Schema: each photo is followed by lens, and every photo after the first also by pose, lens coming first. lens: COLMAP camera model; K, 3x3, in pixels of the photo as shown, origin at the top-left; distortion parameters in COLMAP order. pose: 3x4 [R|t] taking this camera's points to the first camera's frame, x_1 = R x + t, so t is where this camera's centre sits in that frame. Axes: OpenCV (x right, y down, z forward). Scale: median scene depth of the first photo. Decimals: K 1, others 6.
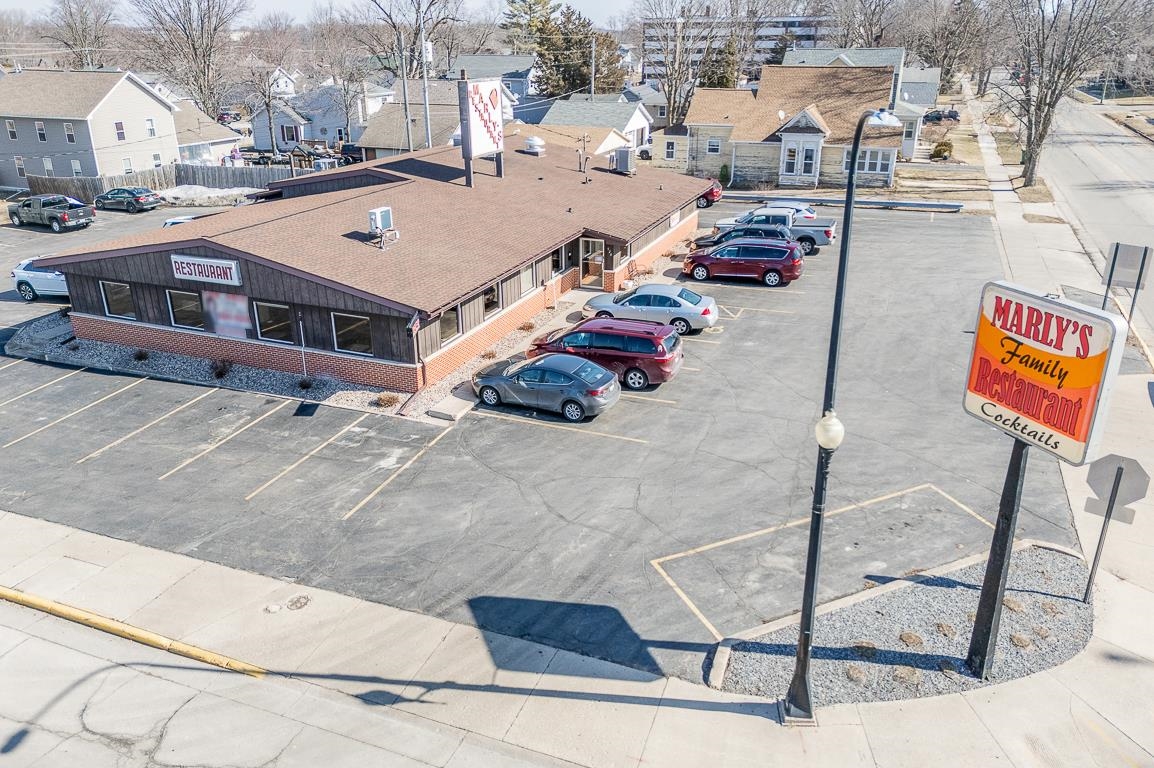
lens RADIAL K [[835.2, 0, 576.4], [0, 835.2, 359.2], [0, 0, 1]] dist [0.100884, -0.127404]
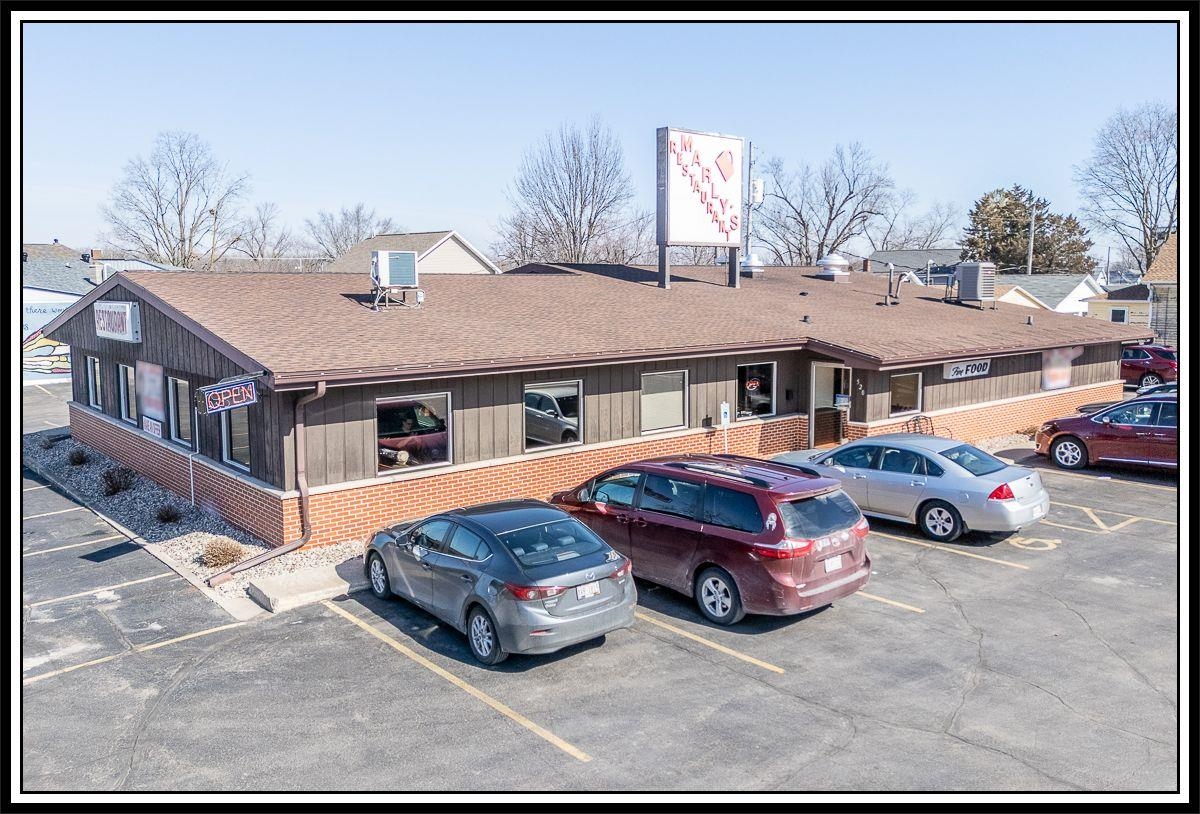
lens RADIAL K [[915.3, 0, 599.9], [0, 915.3, 372.9], [0, 0, 1]] dist [0.098206, -0.132639]
pose [[0.887001, 0.047588, -0.459309, 0.218924], [-0.166101, 0.960978, -0.221204, 0.028225], [0.430859, 0.272500, 0.860293, 0.563609]]
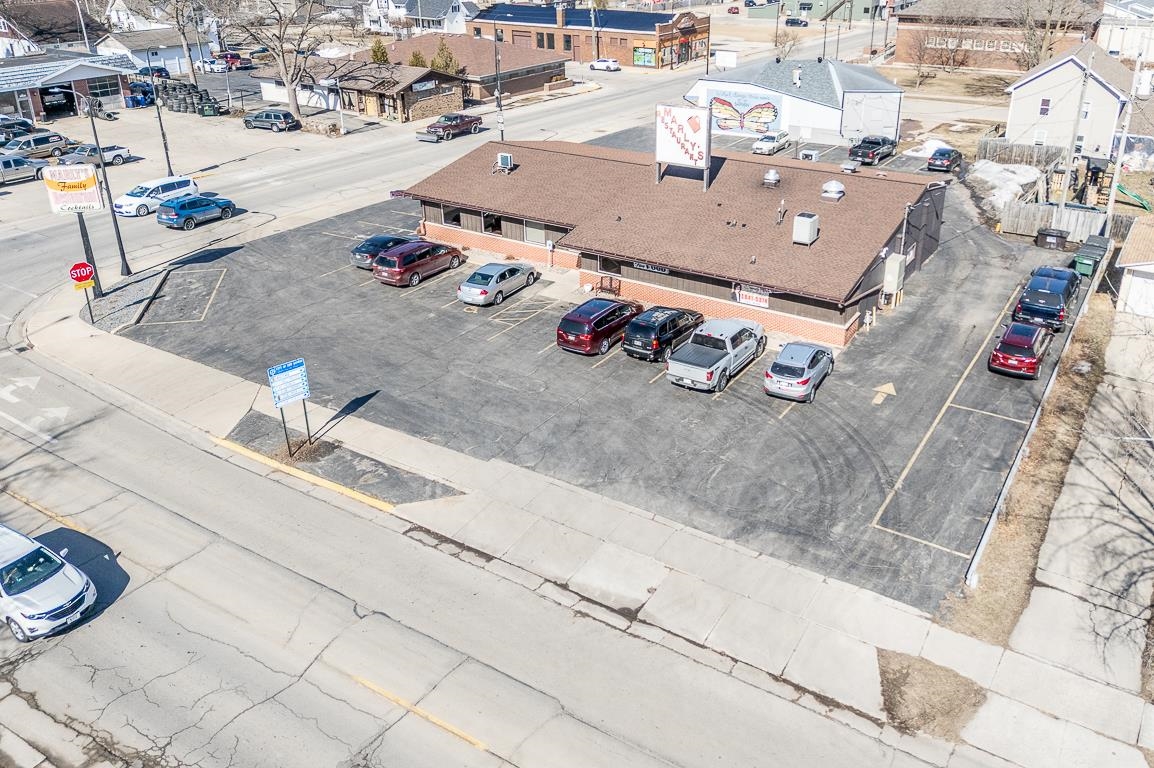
lens RADIAL K [[917.1, 0, 638.9], [0, 917.1, 298.4], [0, 0, 1]] dist [0.128374, -0.179855]
pose [[-0.150835, 0.376287, -0.914143, 1.708261], [-0.355984, 0.842010, 0.405333, -0.865189], [0.922239, 0.386559, 0.006948, 1.469761]]
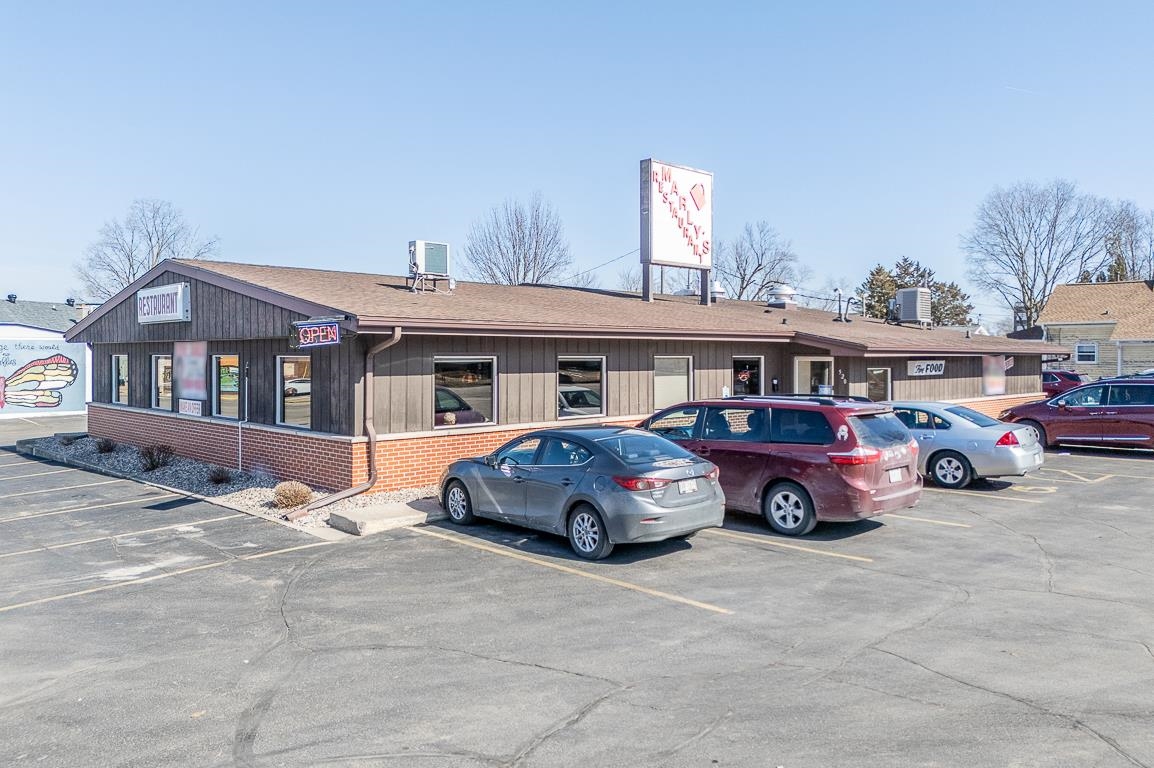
lens RADIAL K [[835.2, 0, 576.4], [0, 835.2, 359.2], [0, 0, 1]] dist [0.100884, -0.127404]
pose [[0.914875, 0.005738, -0.403697, 0.145961], [-0.147647, 0.935394, -0.321308, 0.107031], [0.375772, 0.353561, 0.856615, 0.558426]]
